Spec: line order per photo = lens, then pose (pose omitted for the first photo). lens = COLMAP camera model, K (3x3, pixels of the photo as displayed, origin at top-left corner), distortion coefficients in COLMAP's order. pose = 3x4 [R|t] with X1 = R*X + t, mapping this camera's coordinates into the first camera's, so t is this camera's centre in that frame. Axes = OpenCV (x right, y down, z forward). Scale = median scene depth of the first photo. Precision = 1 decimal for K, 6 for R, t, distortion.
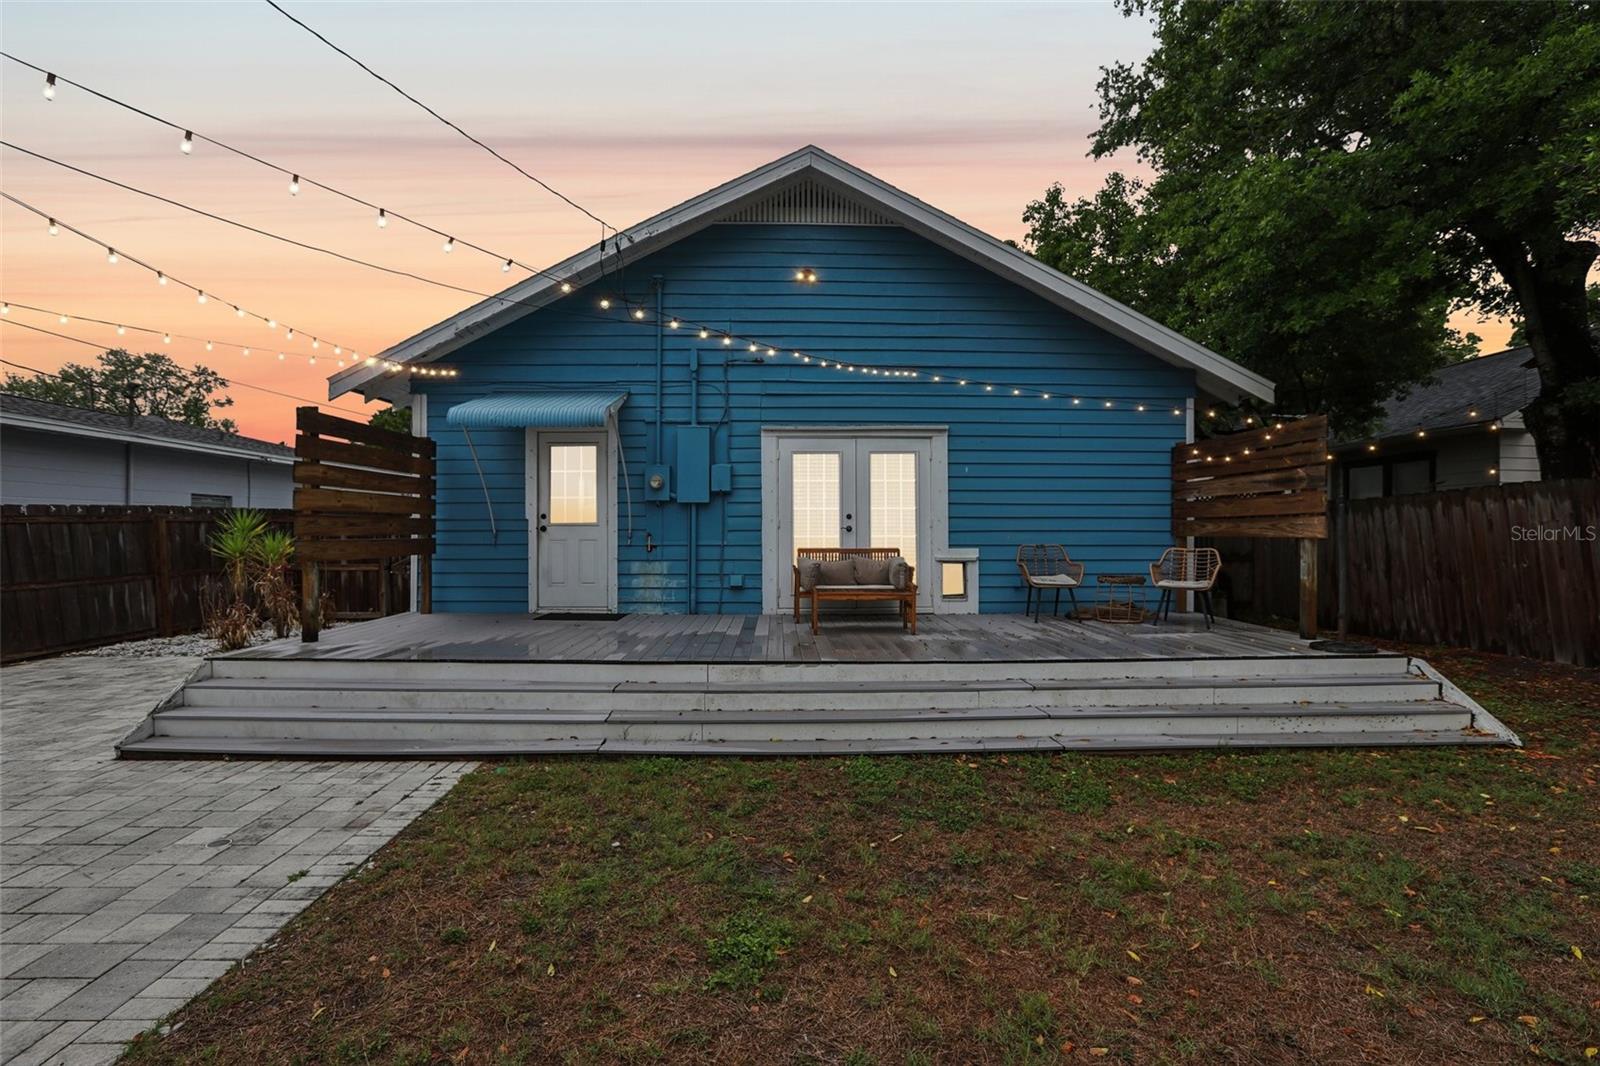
lens RADIAL K [[725.1, 0, 800.0], [0, 725.1, 533.0], [0, 0, 1]] dist [-0.066383, 0.029407]
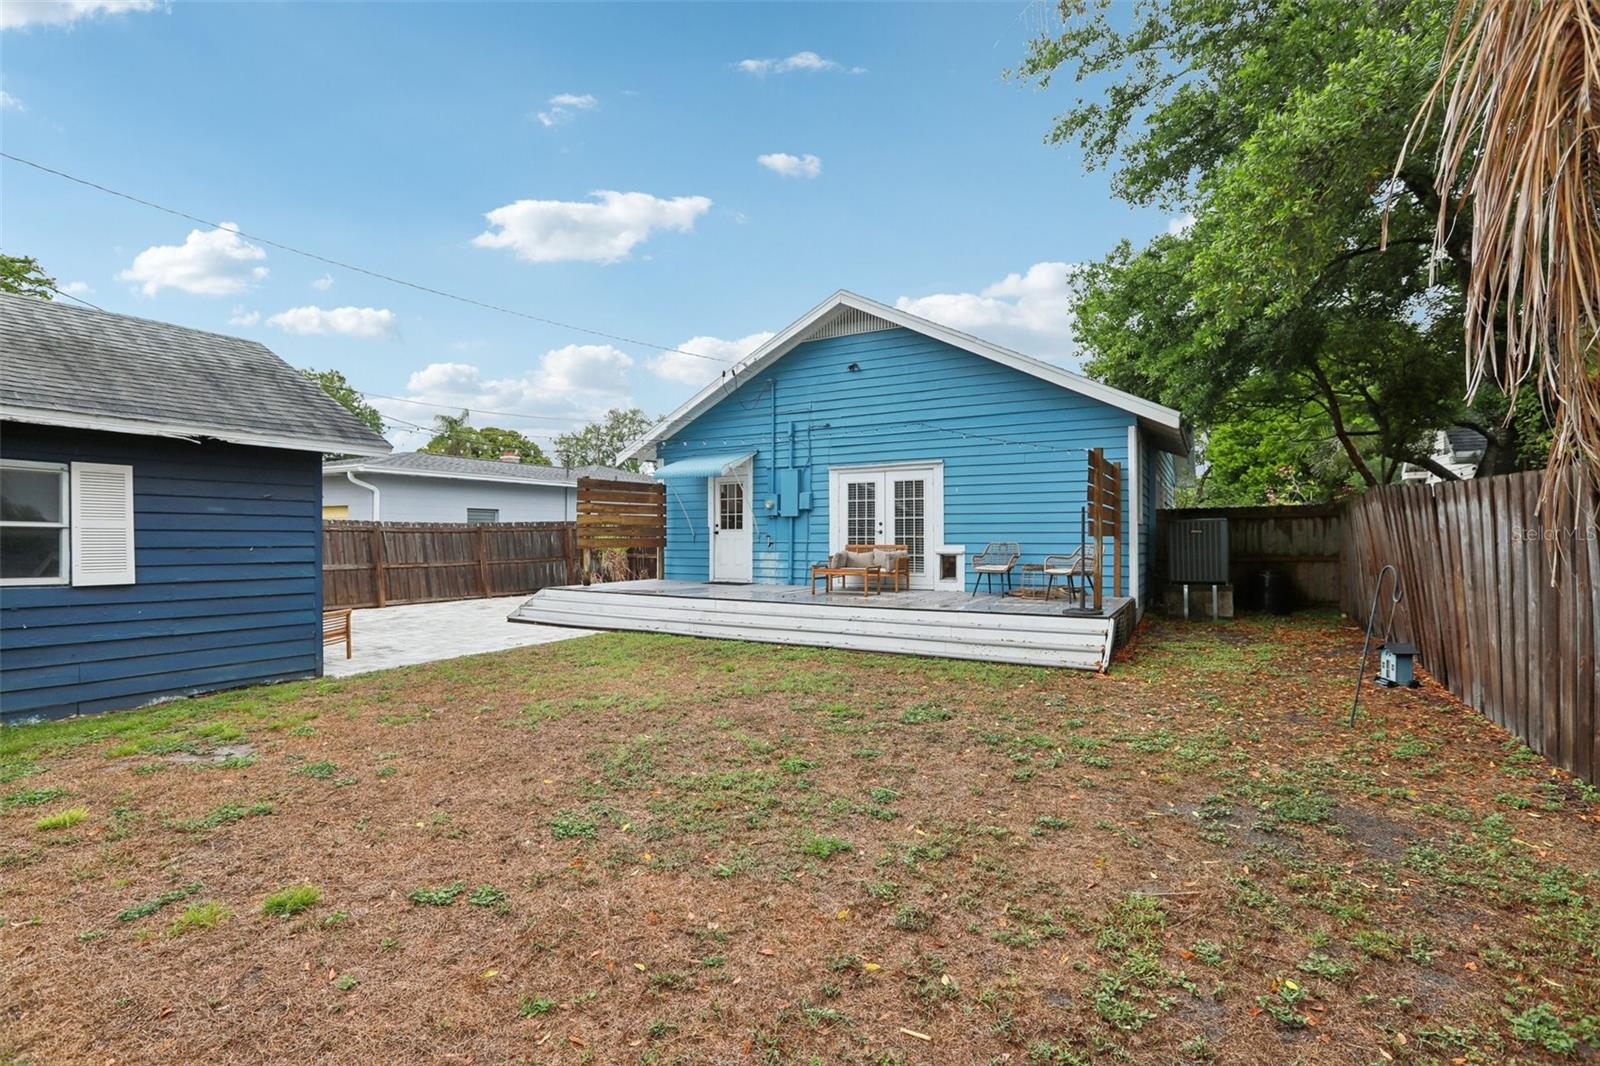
lens RADIAL K [[725.1, 0, 800.0], [0, 725.1, 533.0], [0, 0, 1]] dist [-0.066383, 0.029407]
pose [[0.853003, -0.003769, -0.521892, 0.721817], [0.001106, 0.999985, -0.005415, 0.004510], [0.521905, 0.004041, 0.852994, -0.381427]]
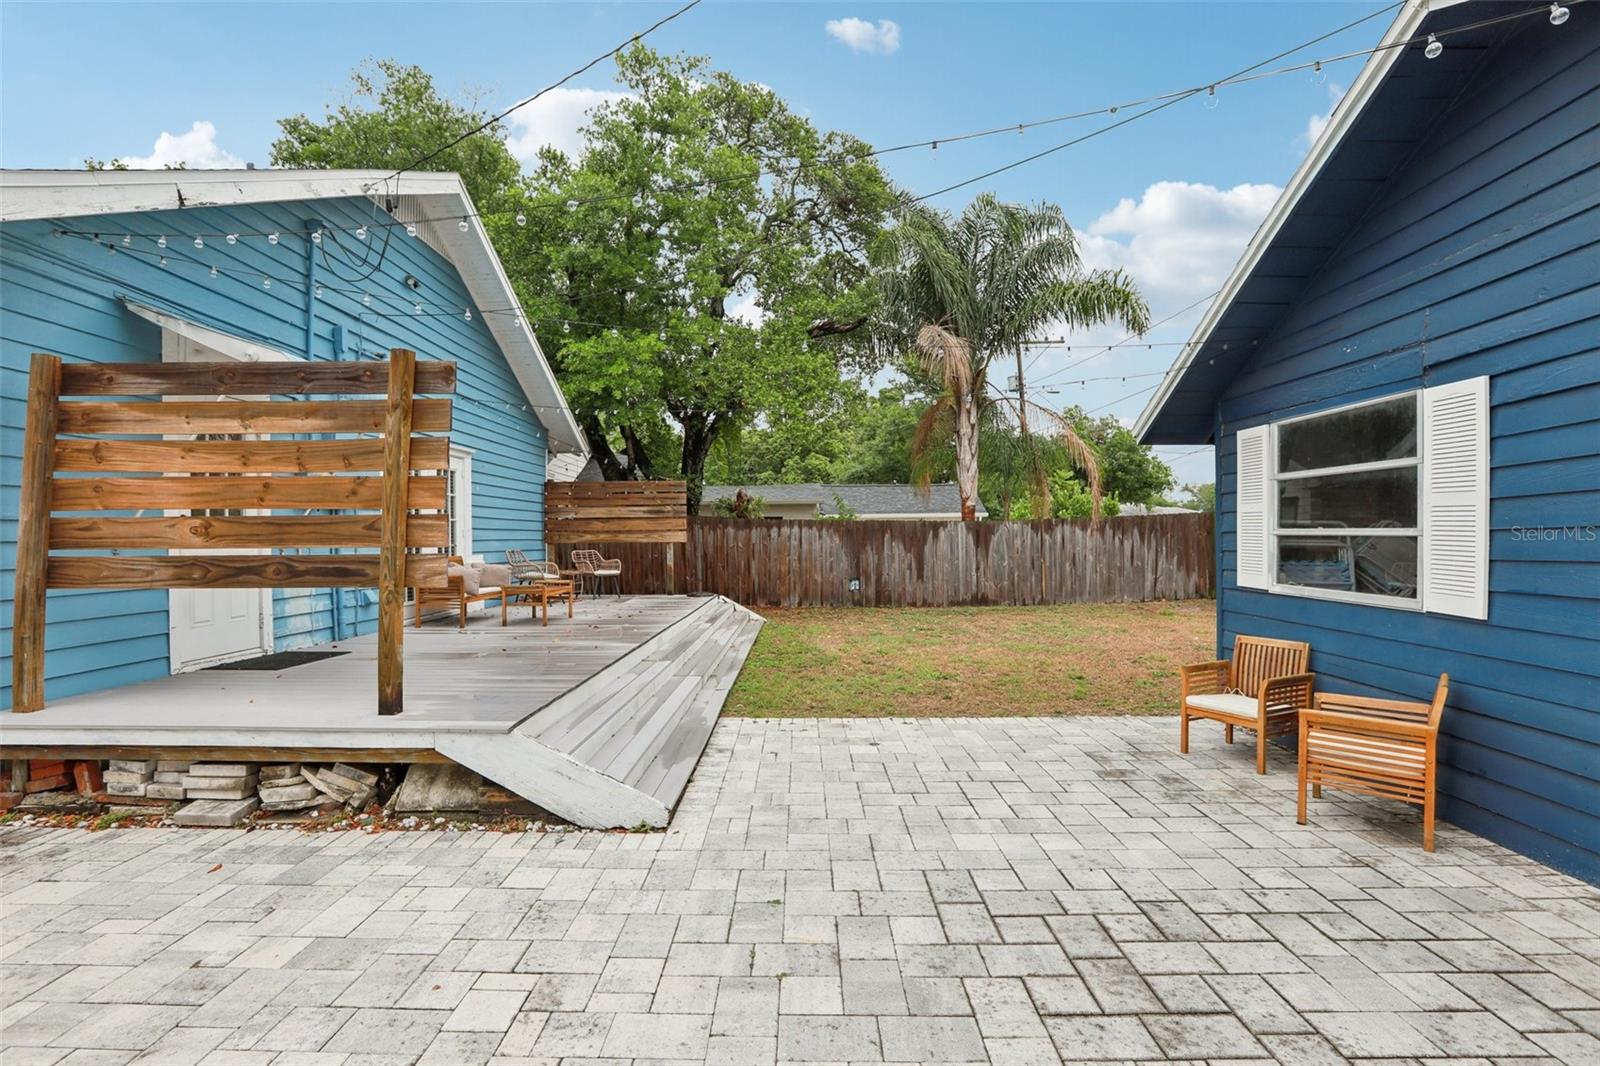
lens RADIAL K [[737.3, 0, 789.9], [0, 737.3, 545.7], [0, 0, 1]] dist [-0.066155, 0.030978]
pose [[0.055620, -0.011016, 0.998391, -0.957452], [0.007330, 0.999917, 0.010625, -0.002467], [-0.998425, 0.006728, 0.055697, 0.429991]]
